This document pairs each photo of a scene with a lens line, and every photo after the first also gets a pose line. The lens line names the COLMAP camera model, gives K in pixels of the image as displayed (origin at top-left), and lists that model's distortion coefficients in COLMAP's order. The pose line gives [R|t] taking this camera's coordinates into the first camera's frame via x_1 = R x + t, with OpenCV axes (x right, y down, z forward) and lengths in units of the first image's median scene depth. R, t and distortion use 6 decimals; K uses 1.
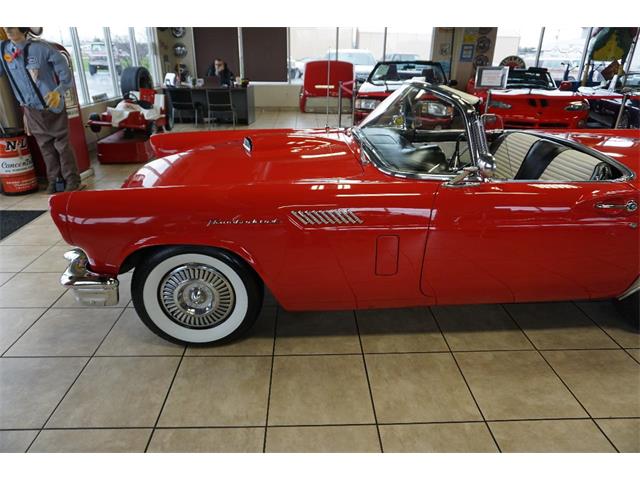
lens RADIAL K [[429.1, 0, 316.6], [0, 429.1, 245.6], [0, 0, 1]] dist [-0.039906, 0.033969]
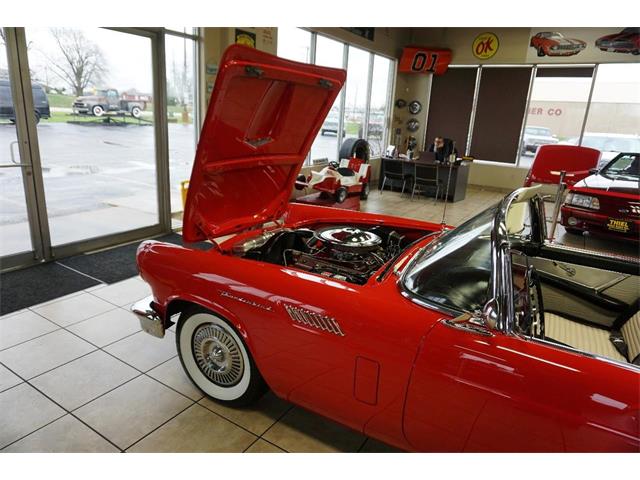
lens RADIAL K [[429.1, 0, 316.7], [0, 429.1, 239.1], [0, 0, 1]] dist [-0.039906, 0.033969]
pose [[0.827882, 0.191314, -0.527267, 0.171469], [-0.271288, 0.959343, -0.077872, -0.056529], [0.490932, 0.207510, 0.846123, 0.046462]]
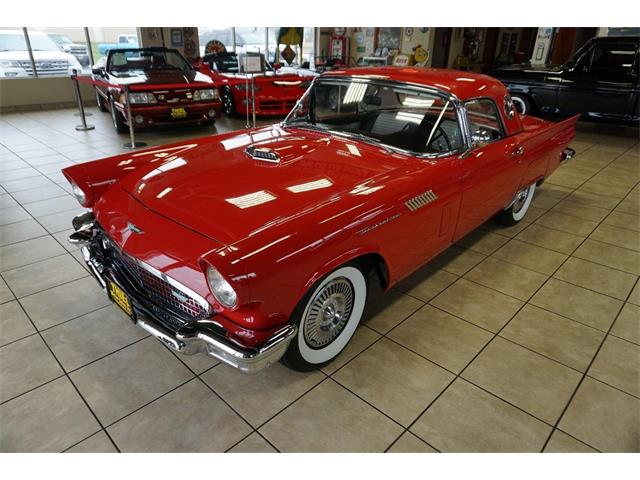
lens RADIAL K [[429.1, 0, 321.1], [0, 429.1, 245.3], [0, 0, 1]] dist [-0.039906, 0.033969]
pose [[0.708533, -0.303355, 0.637148, -0.326702], [0.276899, 0.949990, 0.144381, -0.065523], [-0.649082, 0.074127, 0.757098, 0.094581]]
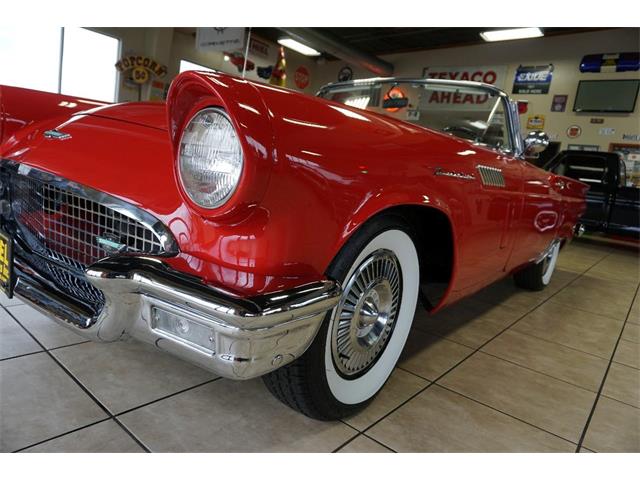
lens RADIAL K [[429.1, 0, 316.4], [0, 429.1, 245.4], [0, 0, 1]] dist [-0.039906, 0.033969]
pose [[0.650984, -0.050825, 0.757388, -0.281872], [0.191161, 0.976577, -0.098770, 0.027812], [-0.734628, 0.209081, 0.645452, 0.247423]]
